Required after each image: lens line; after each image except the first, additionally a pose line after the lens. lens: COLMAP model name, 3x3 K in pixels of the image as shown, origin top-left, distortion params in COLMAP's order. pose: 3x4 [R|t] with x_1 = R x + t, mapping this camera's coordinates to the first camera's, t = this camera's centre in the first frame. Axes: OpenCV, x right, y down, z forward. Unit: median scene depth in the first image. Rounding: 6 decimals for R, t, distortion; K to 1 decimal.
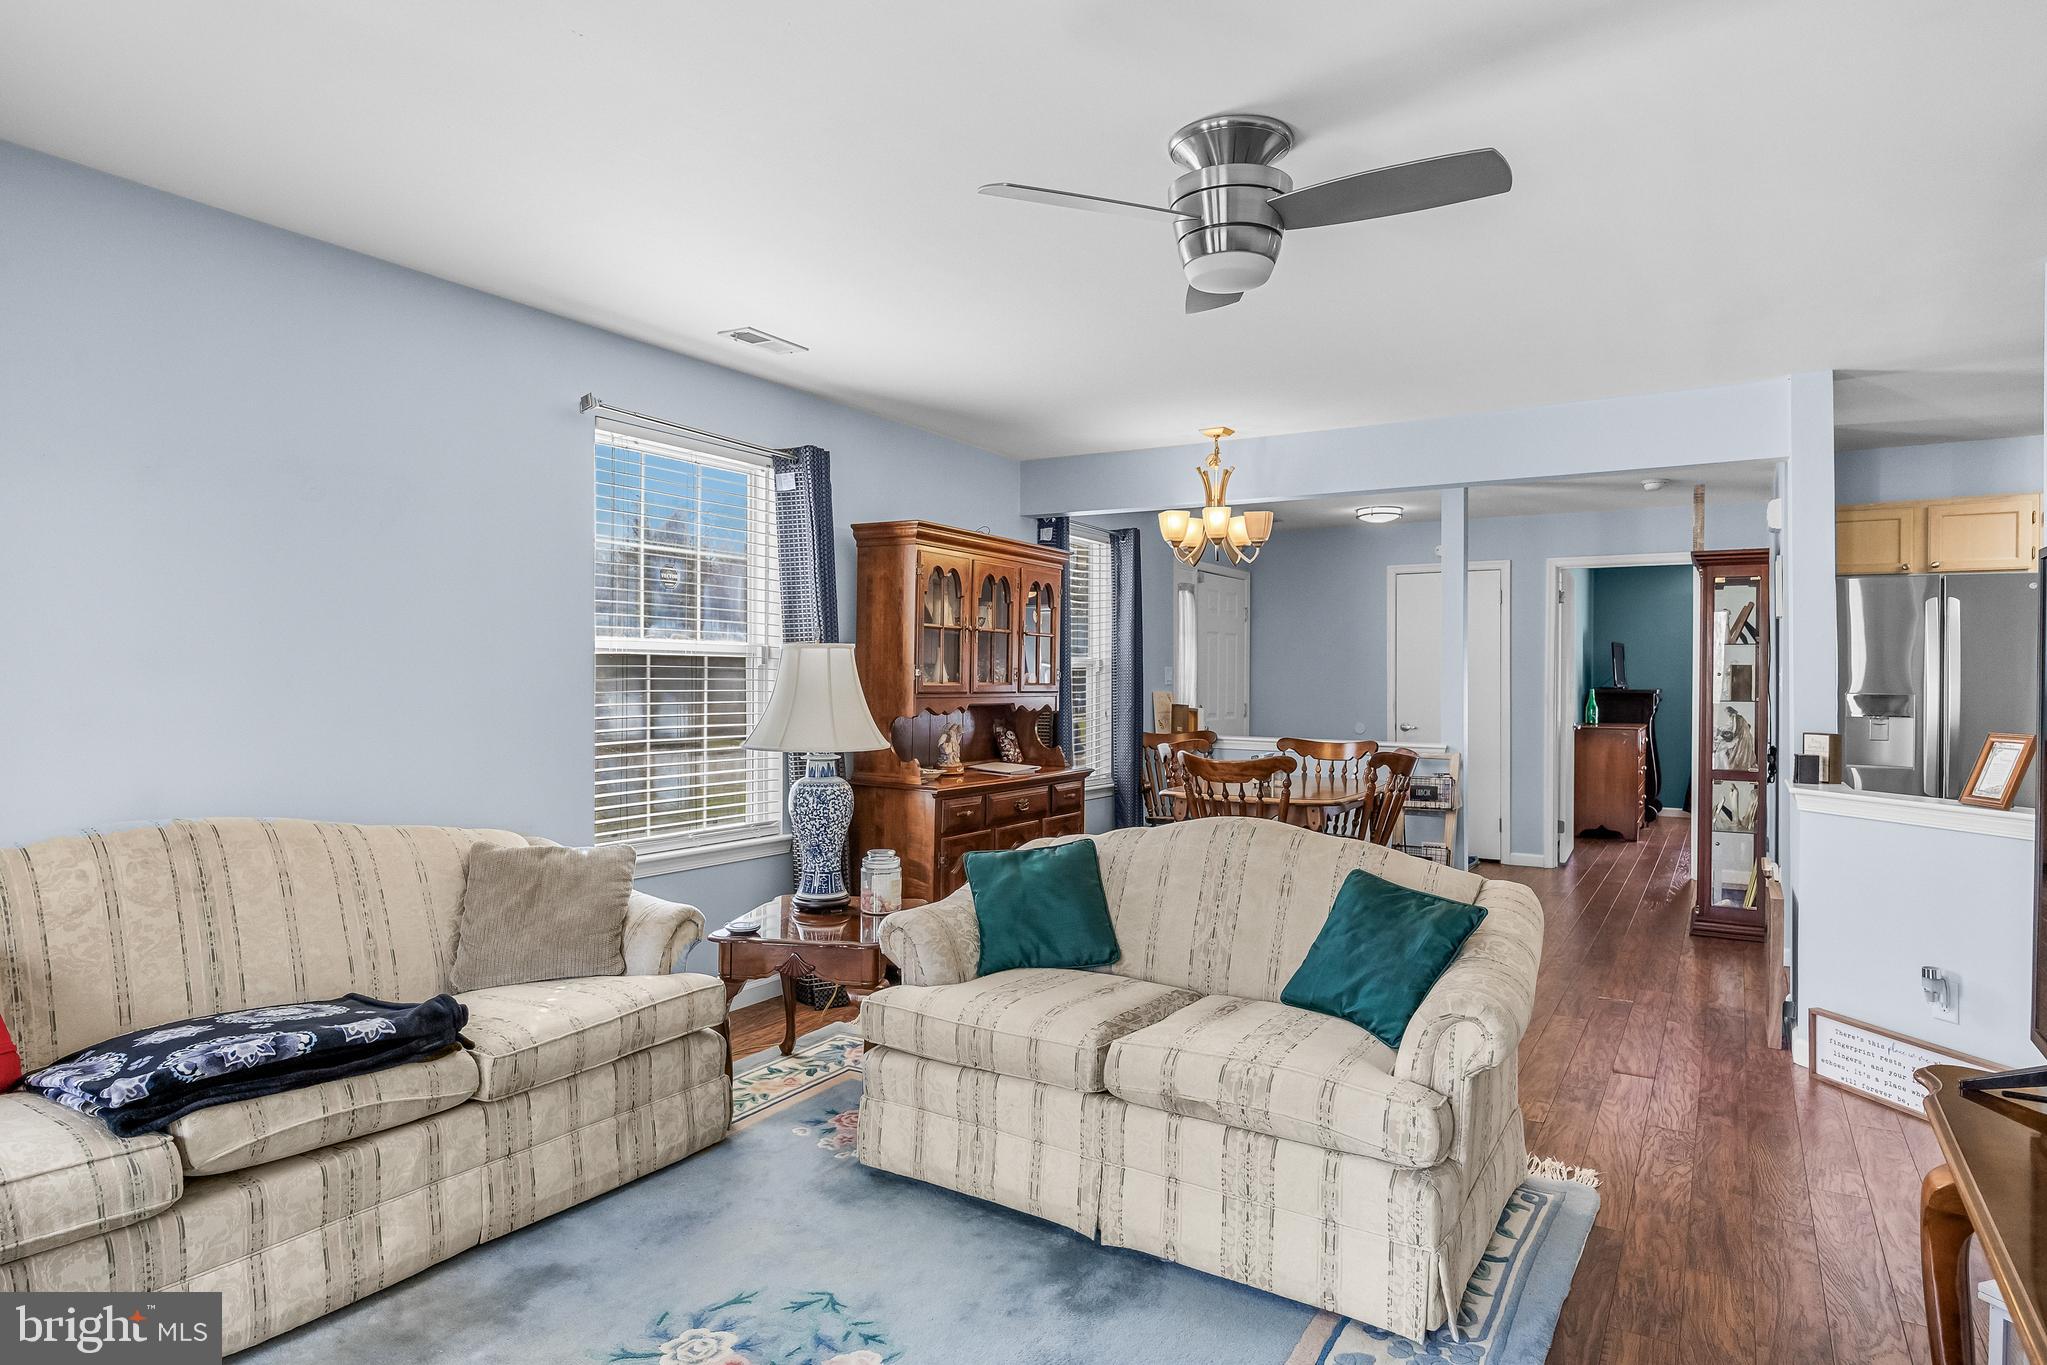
lens RADIAL K [[1159.7, 0, 1027.8], [0, 1159.7, 691.8], [0, 0, 1]] dist [0.000912, -0.000004]
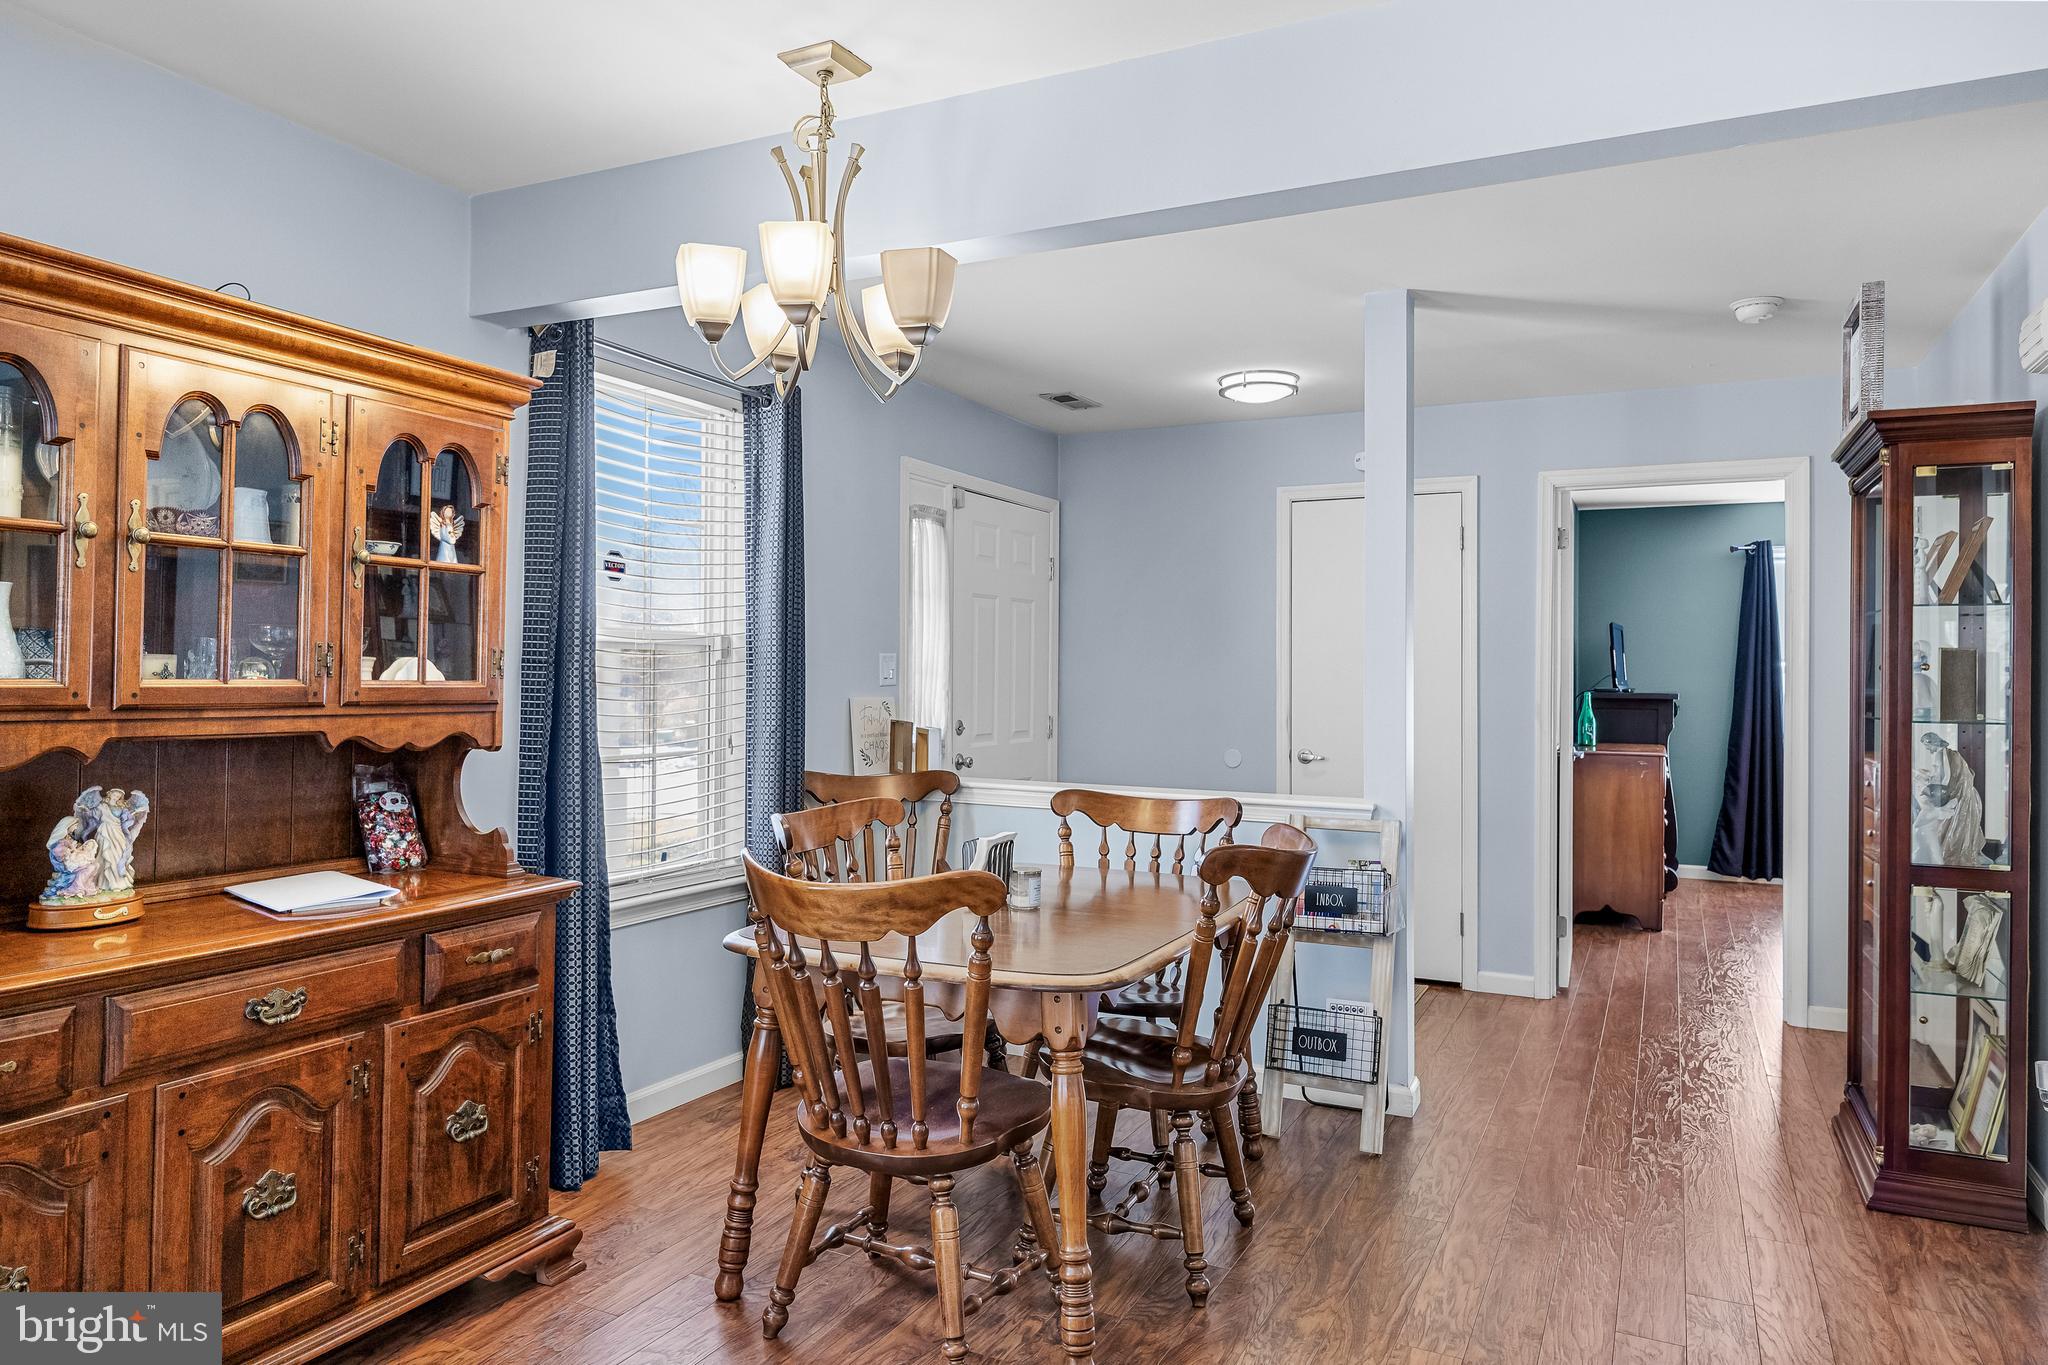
lens RADIAL K [[1314.6, 0, 1024.0], [0, 1314.6, 682.5], [0, 0, 1]] dist [-0.004810, -0.000623]
pose [[0.996046, 0.001802, 0.088825, 0.181058], [-0.001300, 0.999983, -0.005716, -0.005373], [-0.088834, 0.005578, 0.996031, 0.507919]]
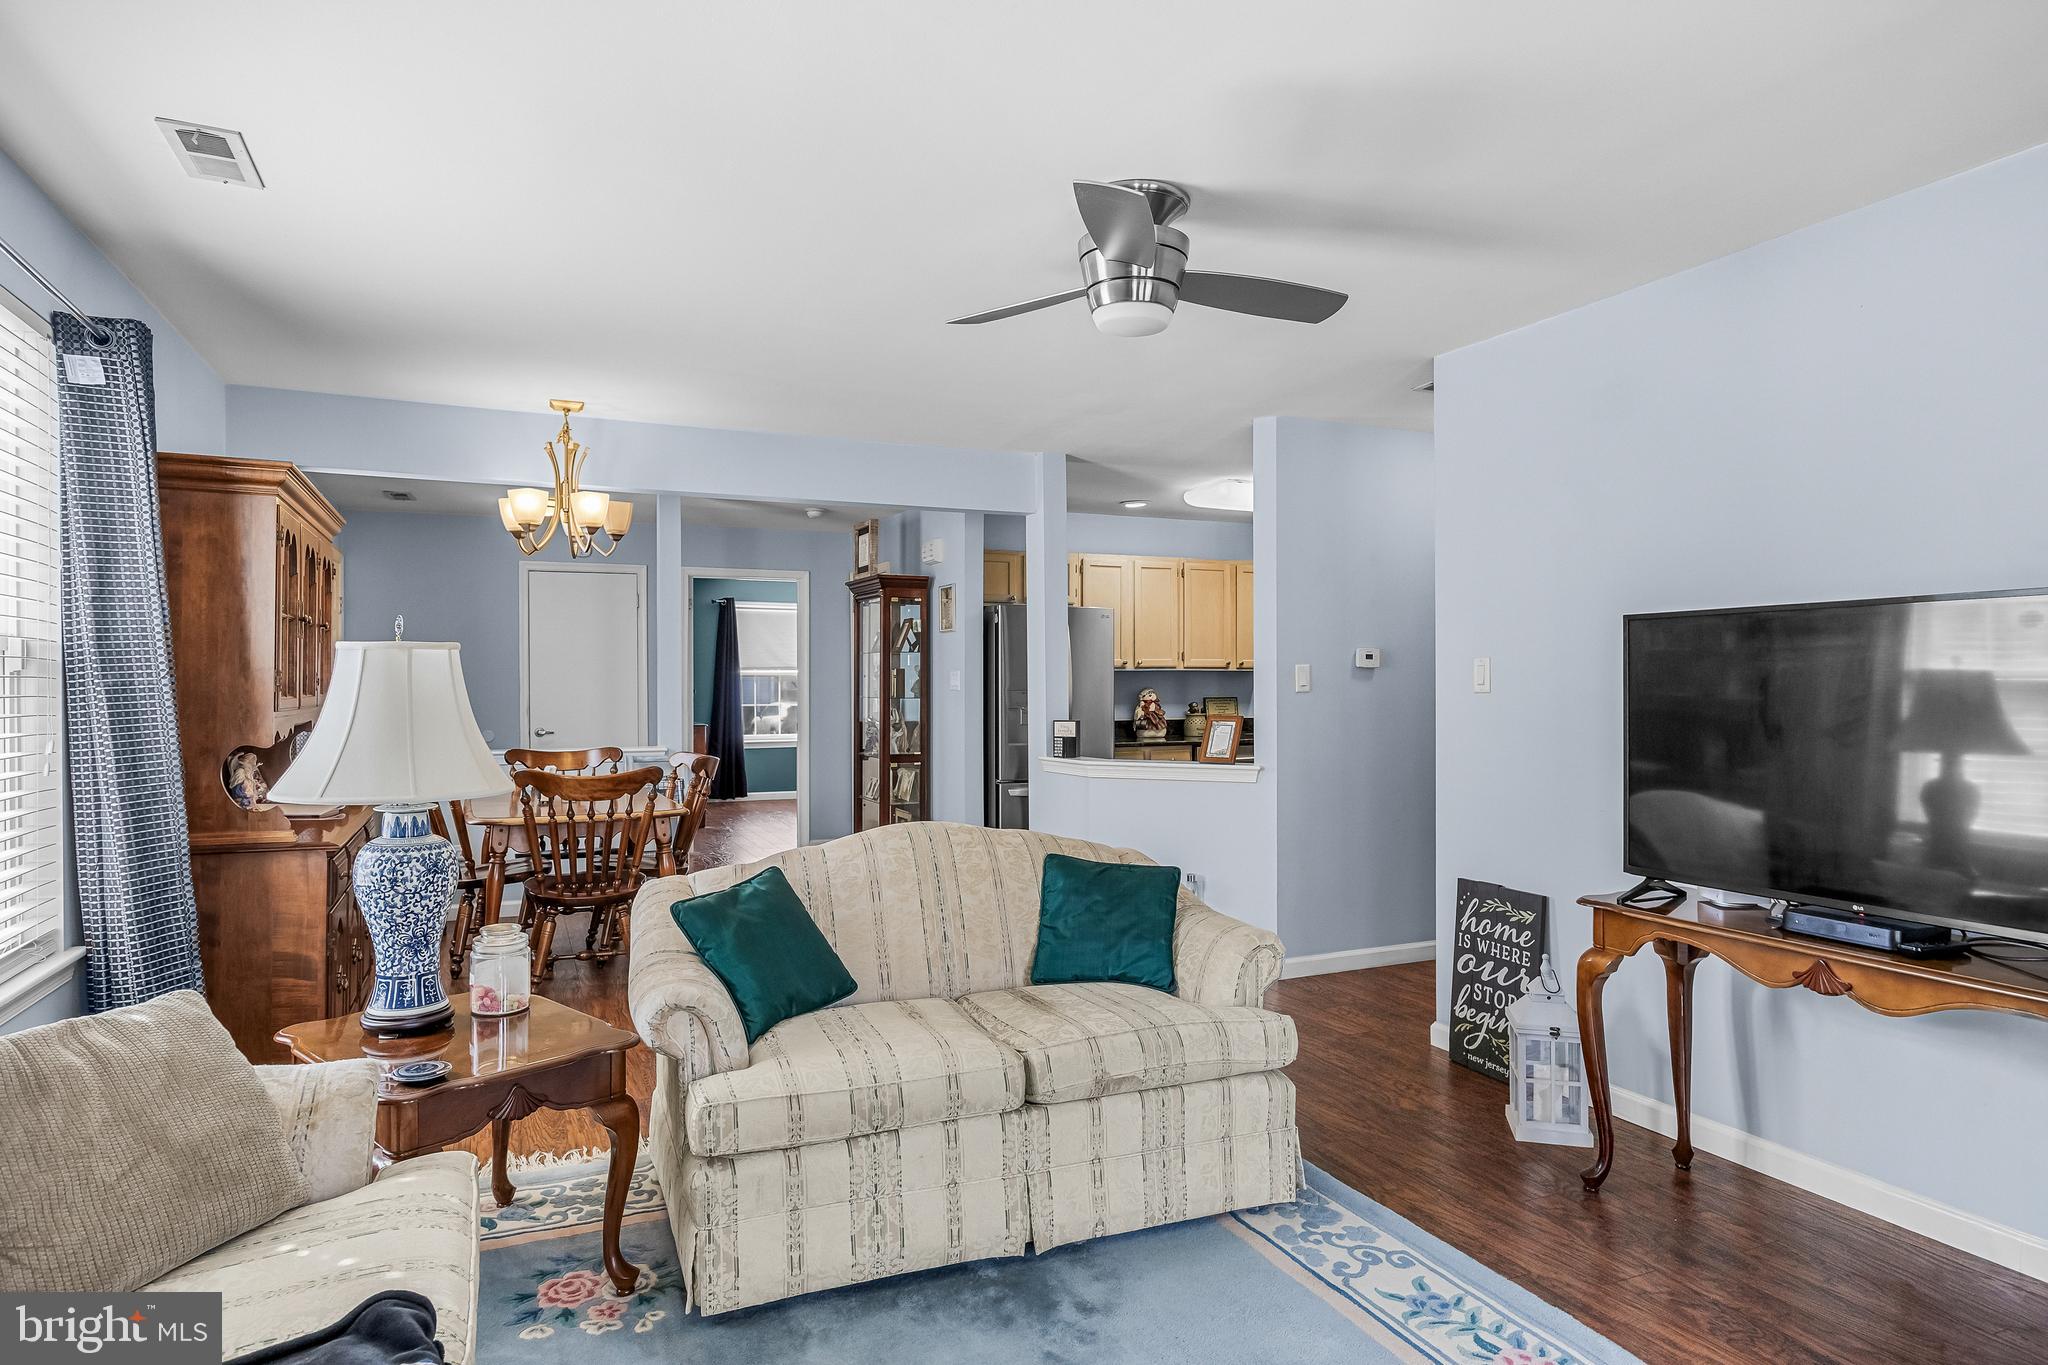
lens RADIAL K [[1160.3, 0, 1028.3], [0, 1160.3, 691.8], [0, 0, 1]] dist [0.000912, -0.000004]
pose [[0.565875, -0.017000, 0.824315, -0.345515], [0.015640, 0.999829, 0.009882, -0.008451], [-0.824342, 0.007300, 0.566044, 0.199347]]
